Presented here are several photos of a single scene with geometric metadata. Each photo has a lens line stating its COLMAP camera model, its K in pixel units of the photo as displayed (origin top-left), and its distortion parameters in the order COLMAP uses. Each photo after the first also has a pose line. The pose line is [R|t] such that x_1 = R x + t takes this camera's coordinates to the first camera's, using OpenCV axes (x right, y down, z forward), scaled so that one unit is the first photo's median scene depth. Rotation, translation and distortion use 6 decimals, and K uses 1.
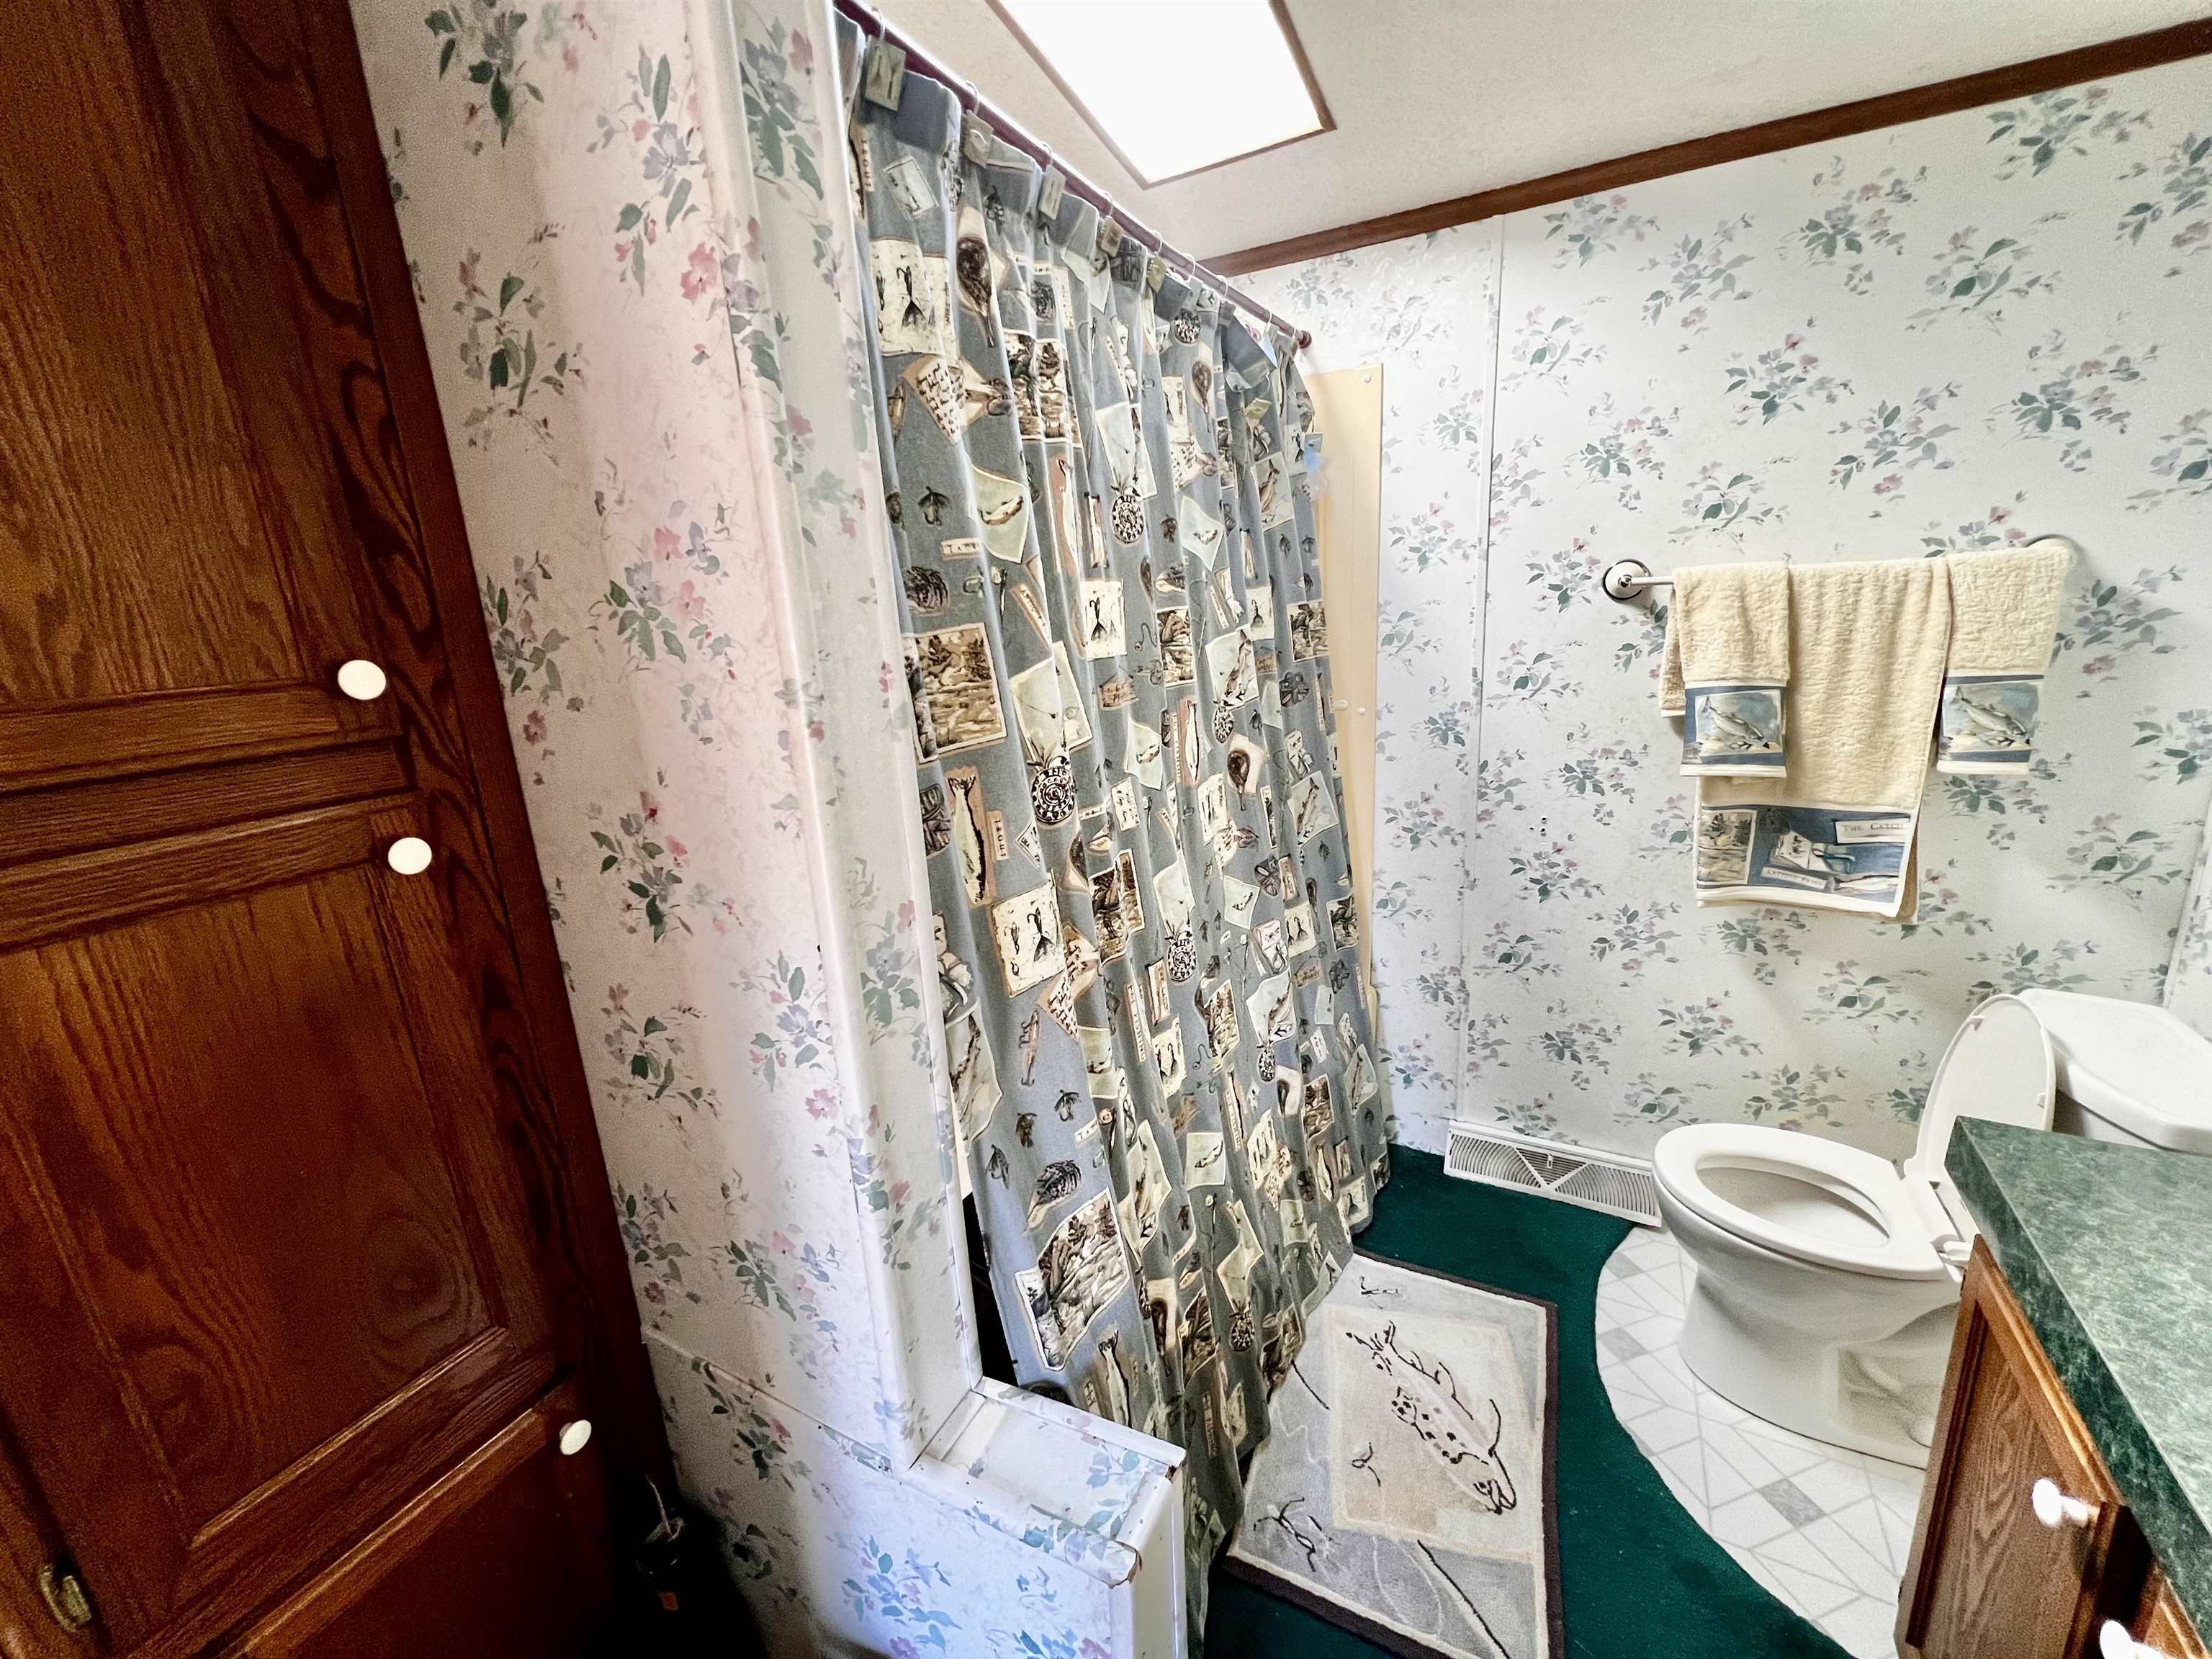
lens RADIAL K [[888.0, 0, 1103.9], [0, 888.0, 824.3], [0, 0, 1]] dist [-0.002743, 0.000297]
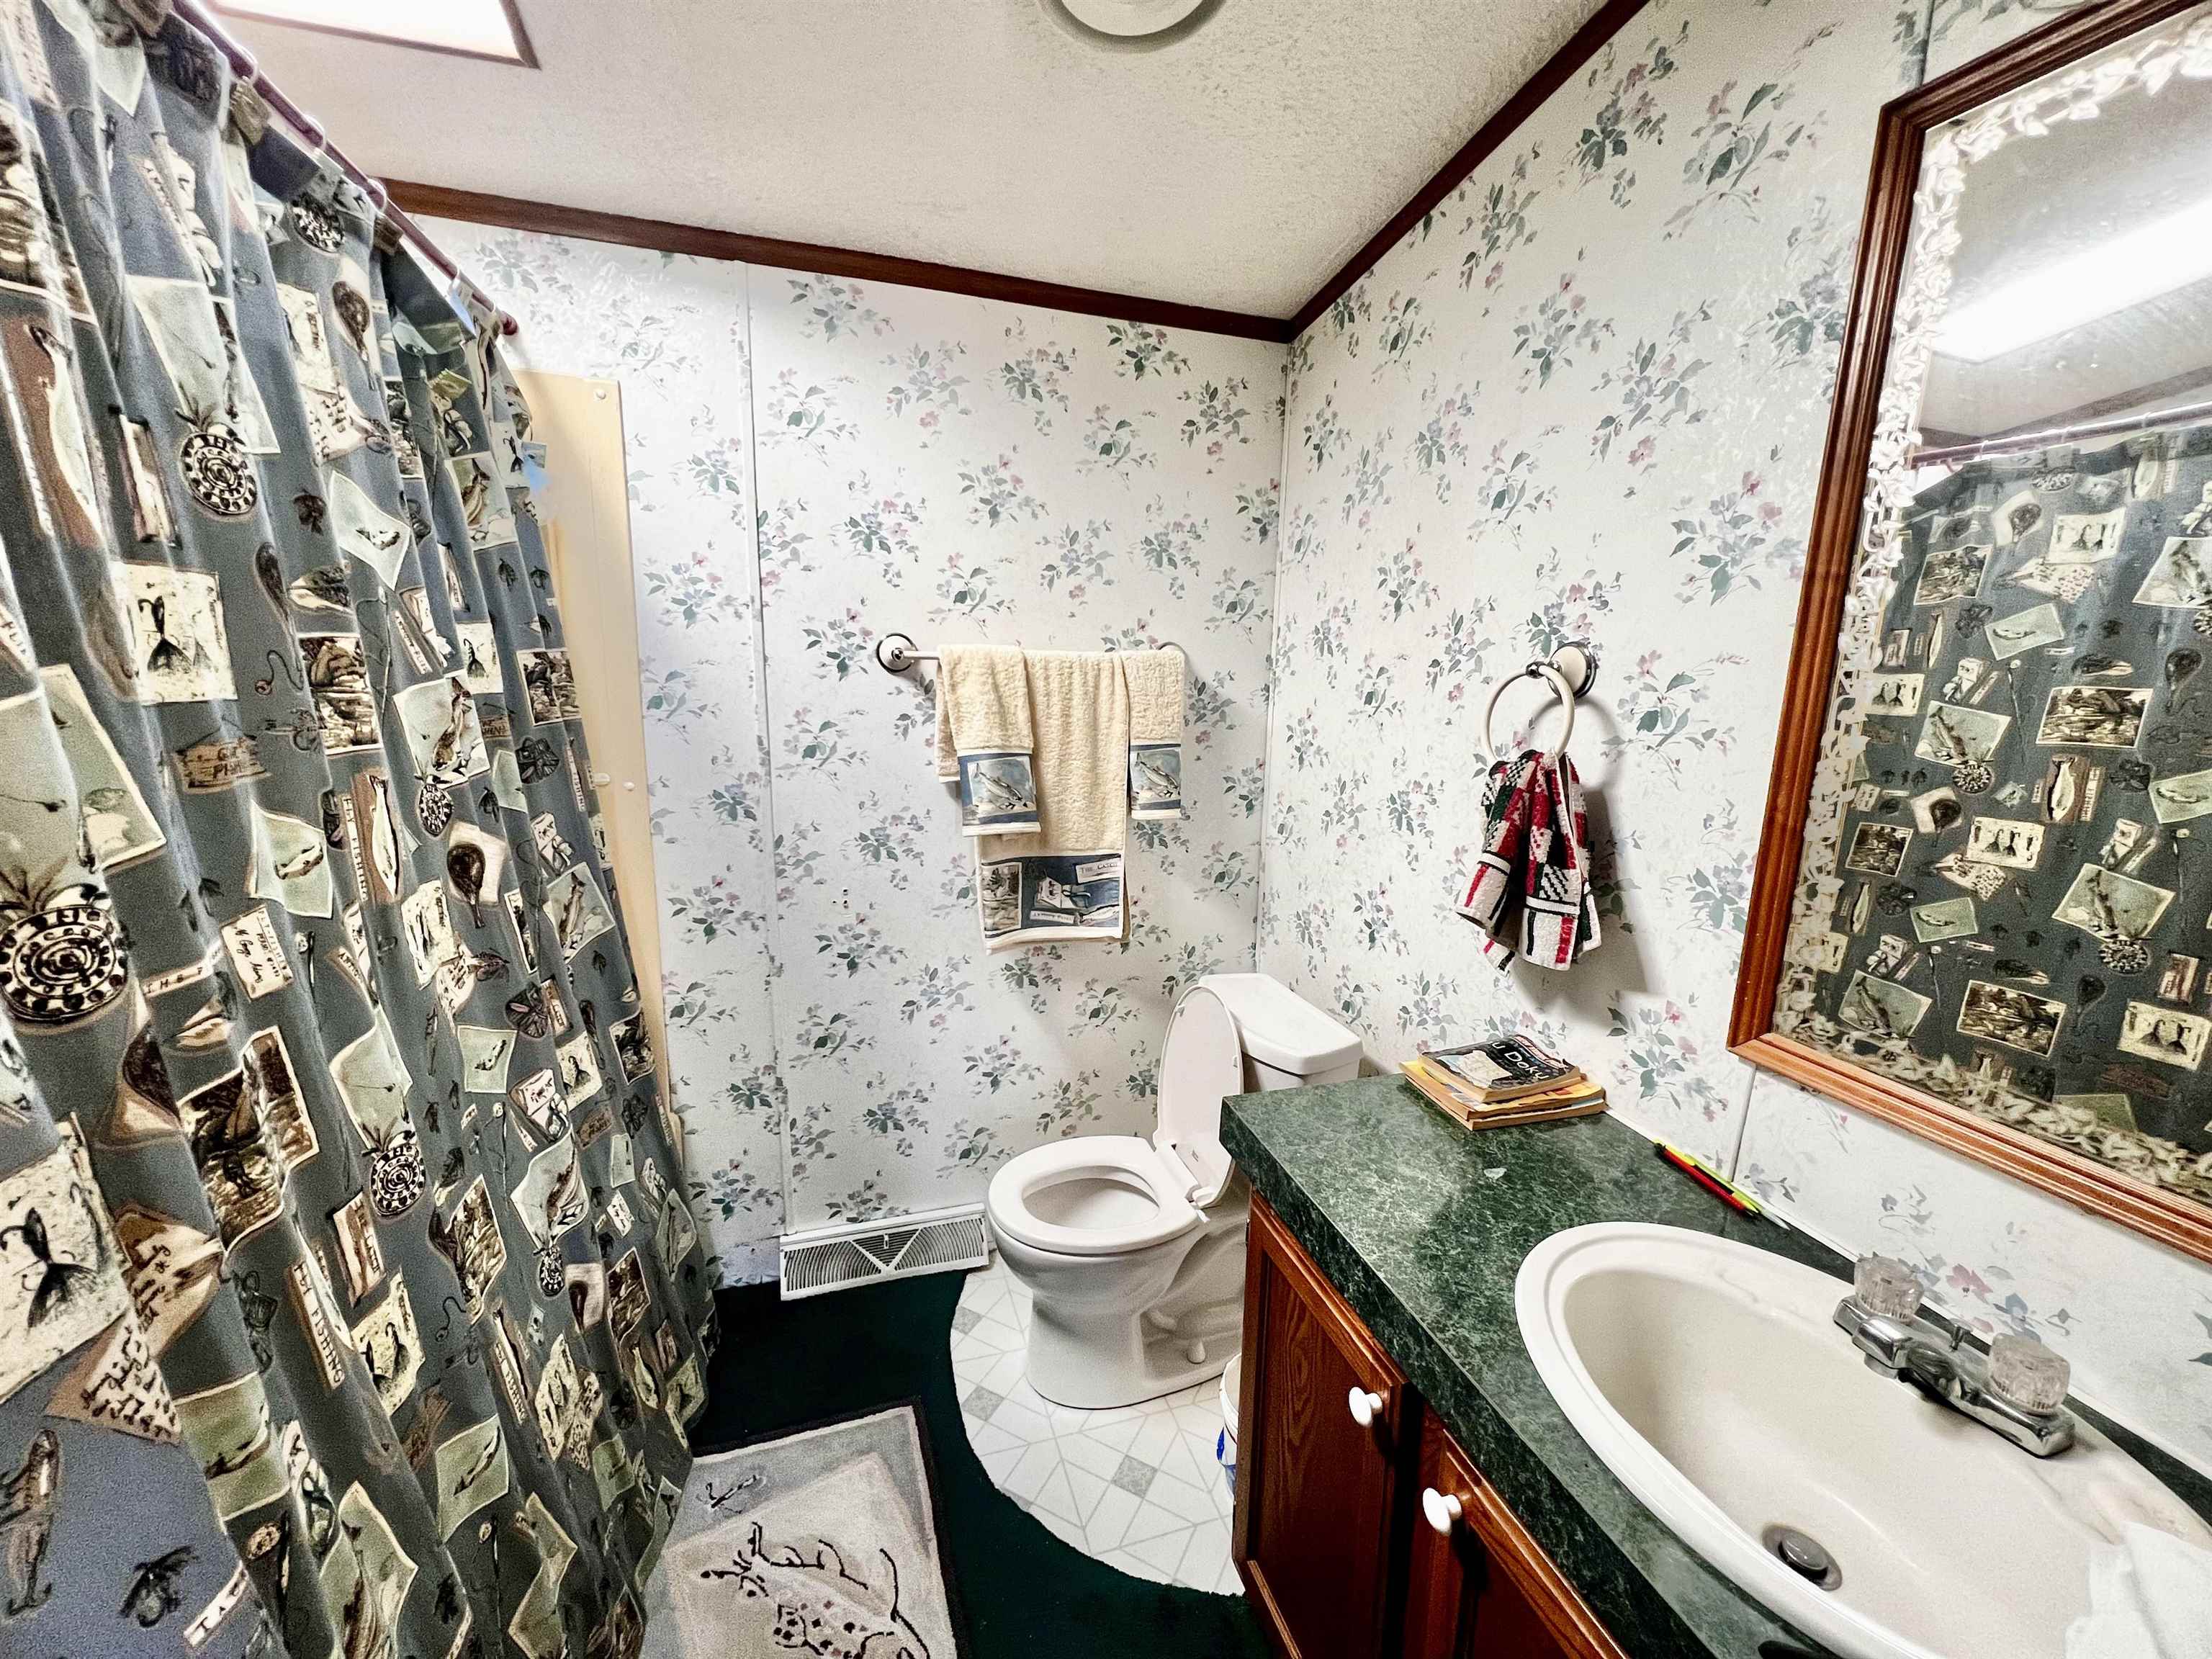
lens RADIAL K [[888.0, 0, 1103.9], [0, 888.0, 824.3], [0, 0, 1]] dist [-0.002743, 0.000297]
pose [[0.691260, -0.060107, 0.720102, -0.004098], [0.120532, 0.992164, -0.032888, -0.014416], [-0.712482, 0.109530, 0.693089, 0.140421]]
